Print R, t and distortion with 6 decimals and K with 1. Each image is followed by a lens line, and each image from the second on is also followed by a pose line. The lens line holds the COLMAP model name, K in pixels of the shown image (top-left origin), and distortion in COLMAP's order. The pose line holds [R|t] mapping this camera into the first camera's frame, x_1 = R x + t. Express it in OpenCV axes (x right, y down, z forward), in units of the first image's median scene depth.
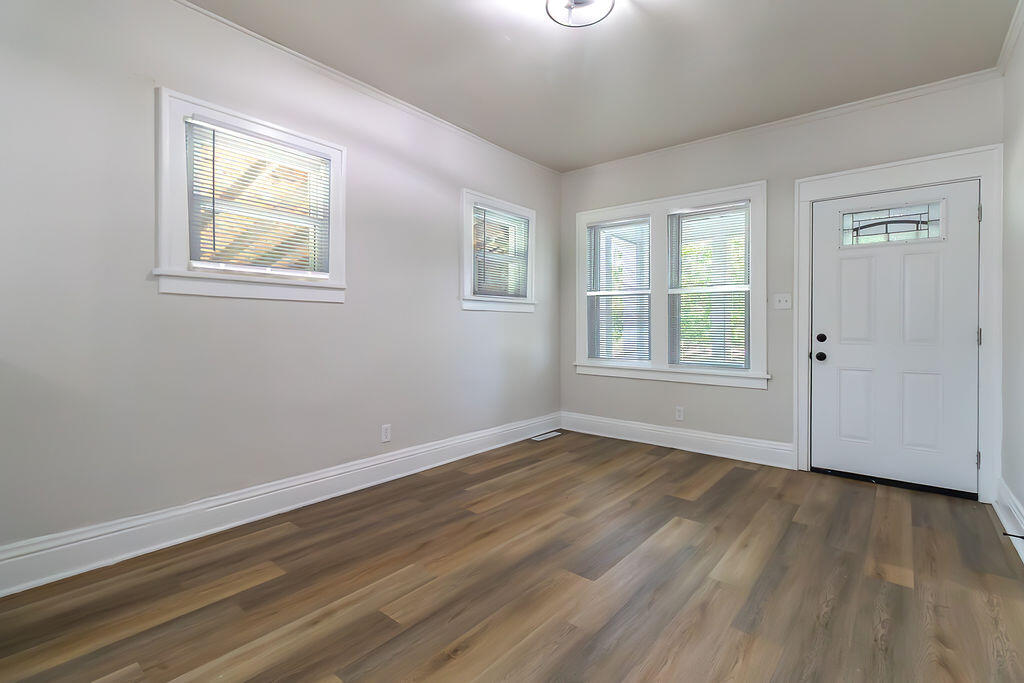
lens RADIAL K [[463.0, 0, 523.1], [0, 463.0, 324.6], [0, 0, 1]] dist [-0.003855, -0.000682]
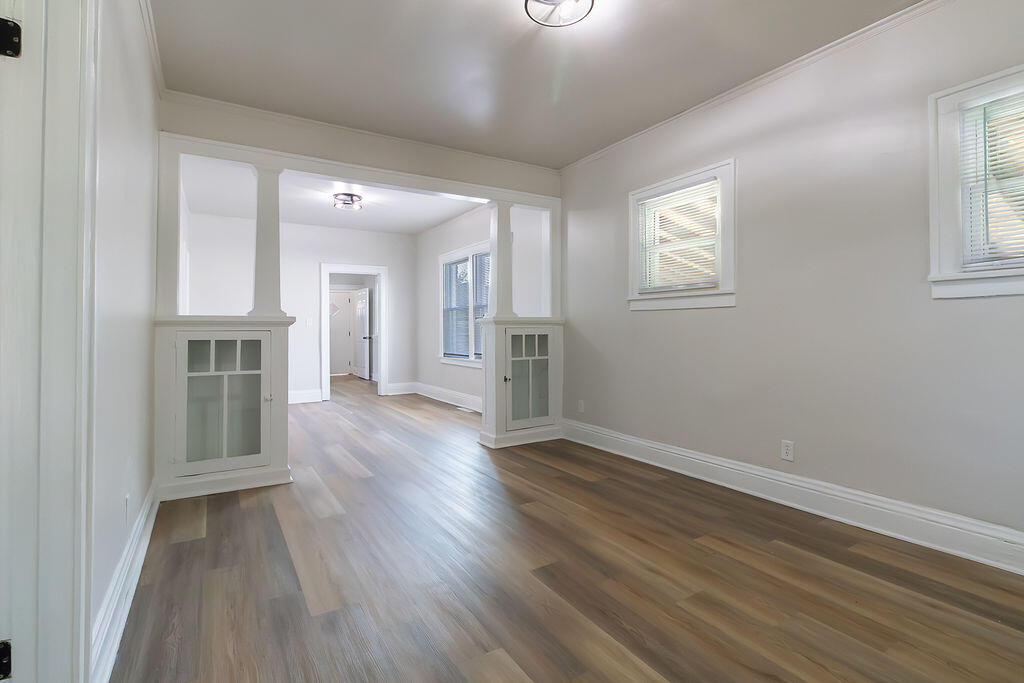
lens RADIAL K [[485.3, 0, 513.1], [0, 485.3, 320.0], [0, 0, 1]] dist [-0.001030, -0.000128]
pose [[-0.326361, -0.020466, -0.945023, 0.896047], [0.008158, 0.999667, -0.024467, 0.007699], [0.945210, -0.015694, -0.326086, 0.977130]]
